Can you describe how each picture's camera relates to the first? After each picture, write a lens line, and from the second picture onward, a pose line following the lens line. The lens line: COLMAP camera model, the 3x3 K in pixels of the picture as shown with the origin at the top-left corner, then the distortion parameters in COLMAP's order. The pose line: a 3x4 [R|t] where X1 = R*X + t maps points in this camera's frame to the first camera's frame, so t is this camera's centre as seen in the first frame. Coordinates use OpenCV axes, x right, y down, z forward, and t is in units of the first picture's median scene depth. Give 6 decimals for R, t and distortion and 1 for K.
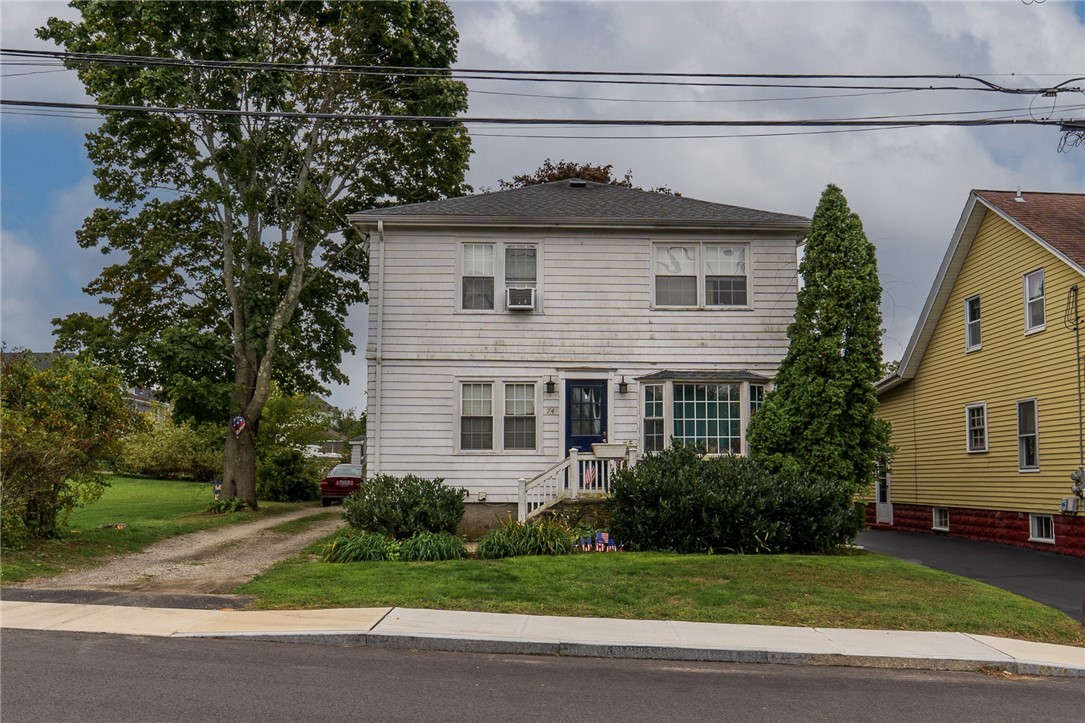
lens RADIAL K [[777.2, 0, 612.5], [0, 777.2, 421.5], [0, 0, 1]] dist [-0.002041, 0.000461]
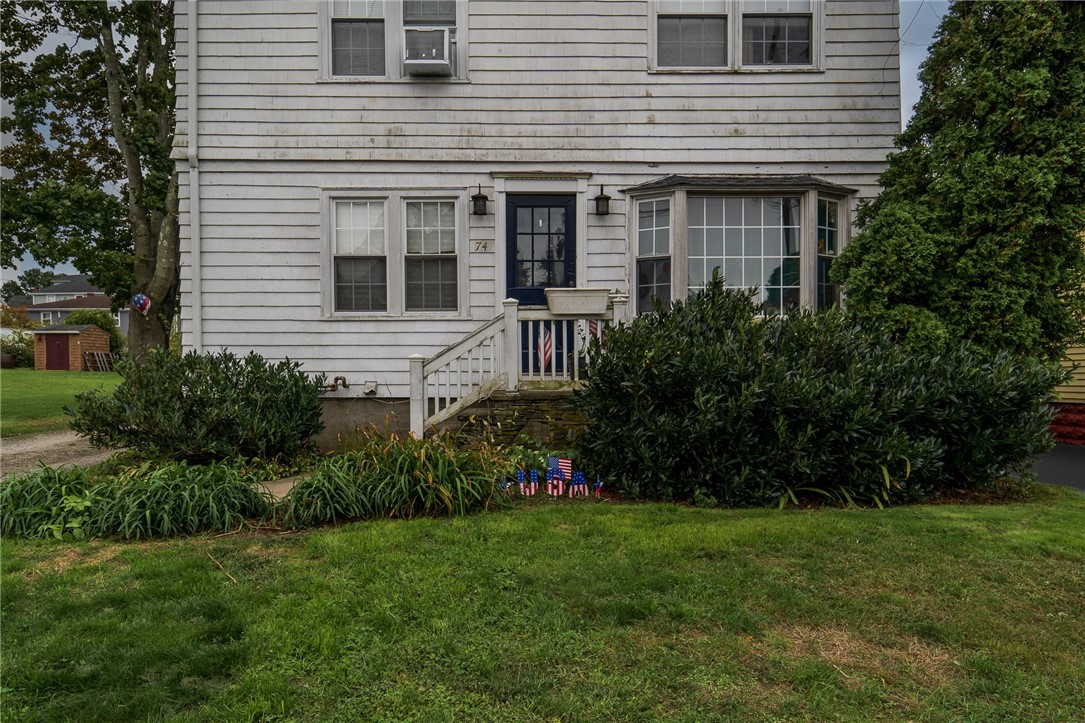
lens RADIAL K [[641.0, 0, 562.7], [0, 641.0, 382.1], [0, 0, 1]] dist [0.002608, -0.000103]
pose [[0.998908, -0.001518, -0.046702, 0.006264], [0.005270, 0.996756, 0.080310, 0.051606], [0.046428, -0.080469, 0.995675, 0.500321]]
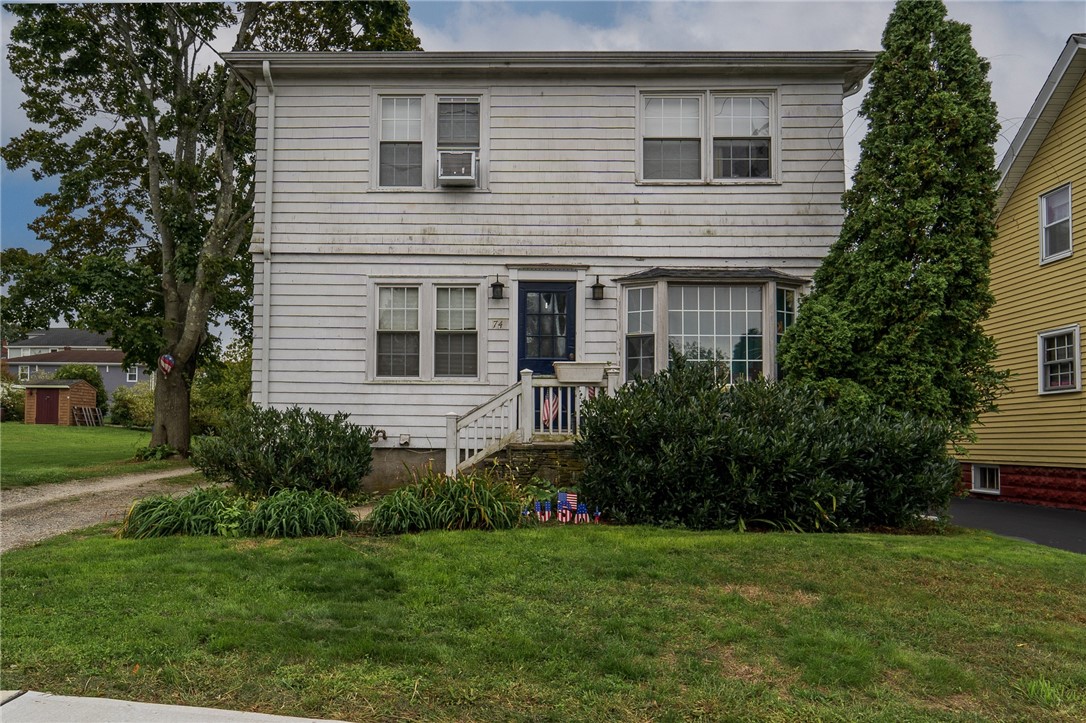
lens RADIAL K [[673.1, 0, 527.8], [0, 673.1, 408.3], [0, 0, 1]] dist [-0.002496, 0.001185]
pose [[0.997452, 0.007439, -0.070959, -0.005962], [-0.005444, 0.999585, 0.028278, 0.047407], [0.071140, -0.027820, 0.997078, 0.368915]]
